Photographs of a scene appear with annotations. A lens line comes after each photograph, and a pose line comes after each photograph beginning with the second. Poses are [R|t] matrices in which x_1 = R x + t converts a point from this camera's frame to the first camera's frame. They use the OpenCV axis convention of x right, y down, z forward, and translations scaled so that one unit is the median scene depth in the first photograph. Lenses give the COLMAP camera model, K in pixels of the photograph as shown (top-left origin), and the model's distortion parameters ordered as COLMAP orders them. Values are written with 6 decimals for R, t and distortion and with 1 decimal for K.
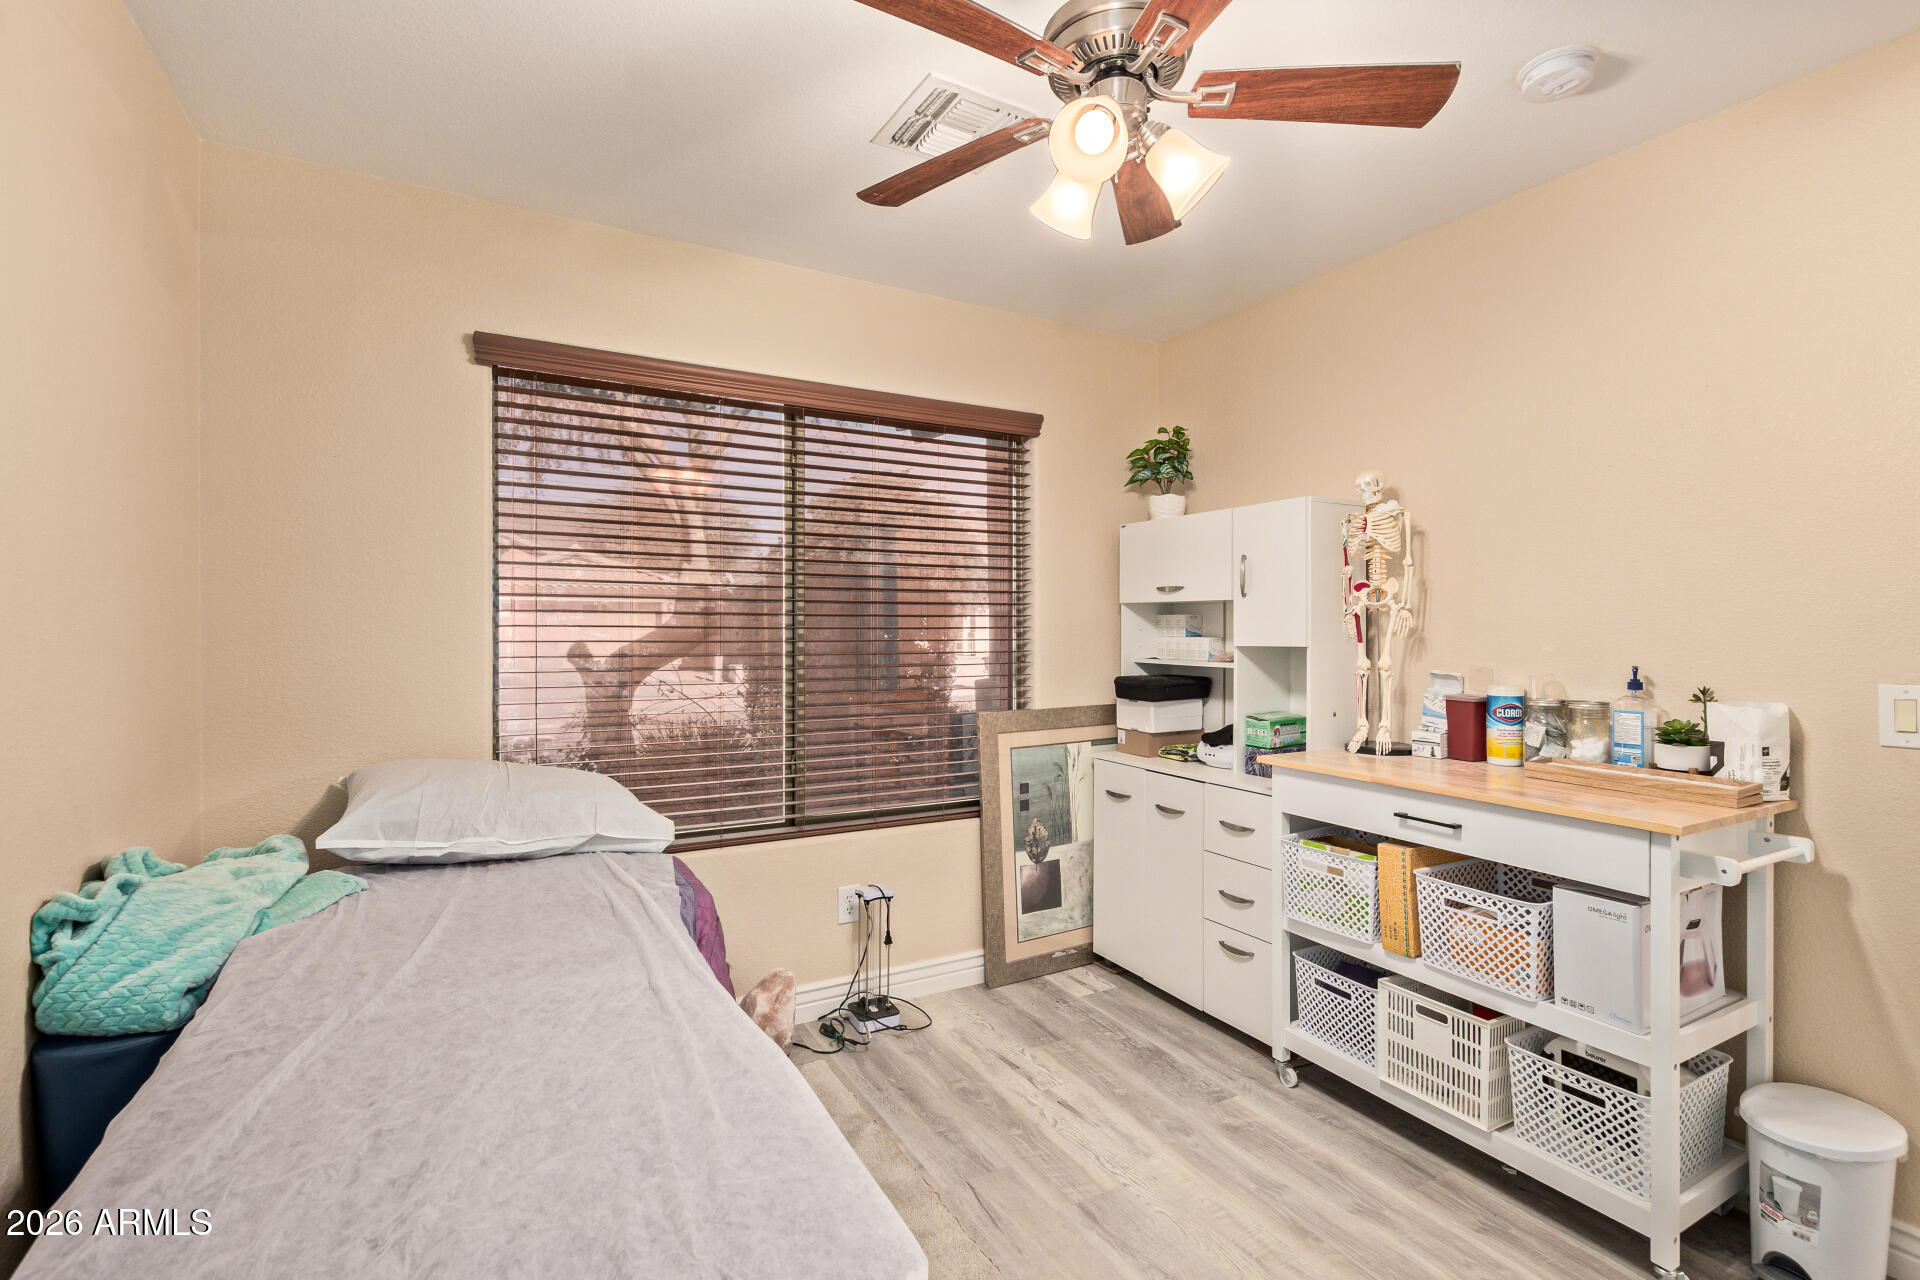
lens RADIAL K [[883.3, 0, 970.5], [0, 883.3, 628.3], [0, 0, 1]] dist [-0.001635, 0.000155]
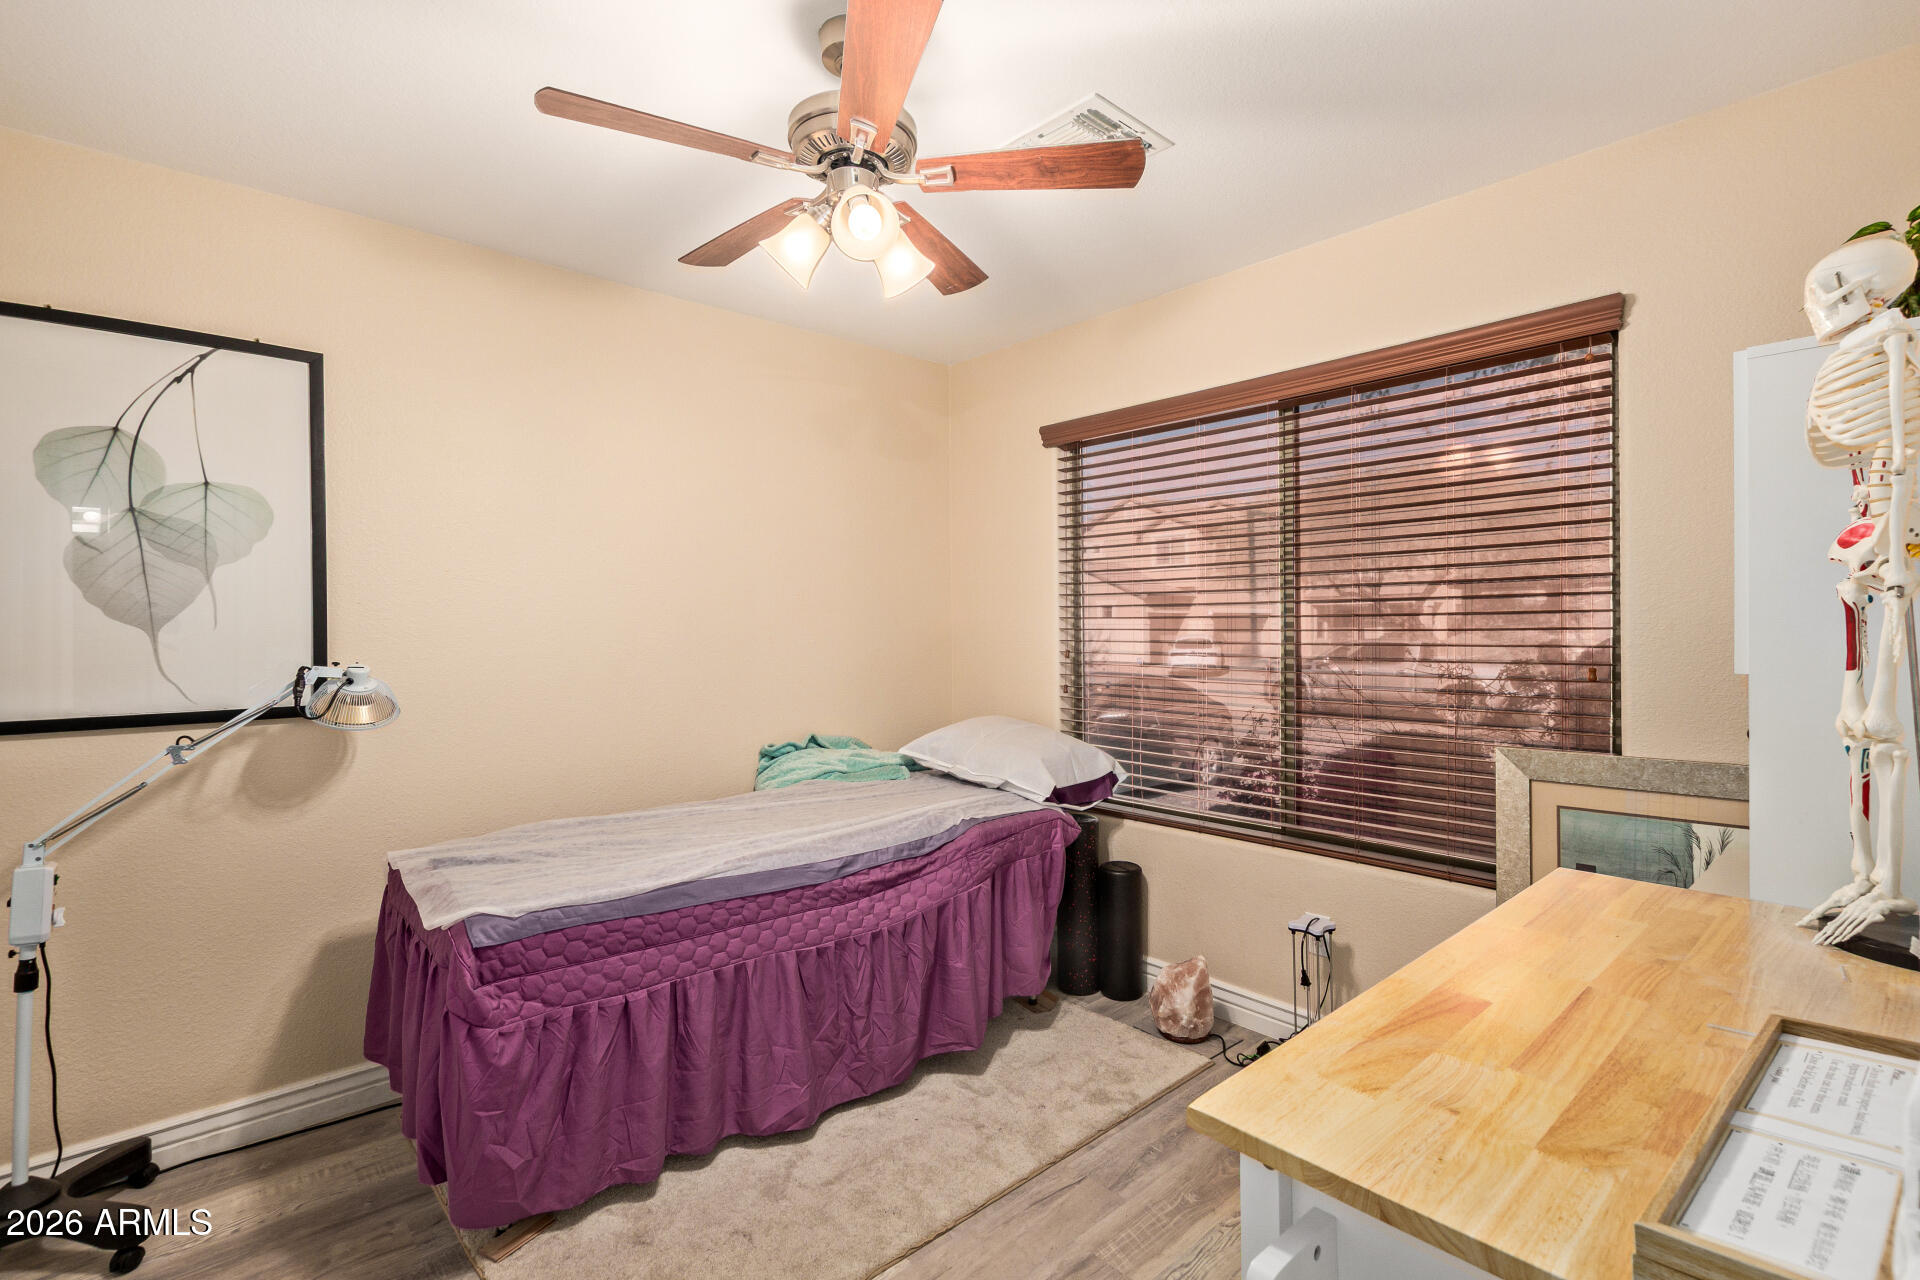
lens RADIAL K [[883.3, 0, 970.5], [0, 883.3, 628.3], [0, 0, 1]] dist [-0.001635, 0.000155]
pose [[0.214845, 0.002939, -0.976644, 0.670767], [0.010277, 0.999933, 0.005270, -0.010553], [0.976594, -0.011169, 0.214800, 0.455857]]
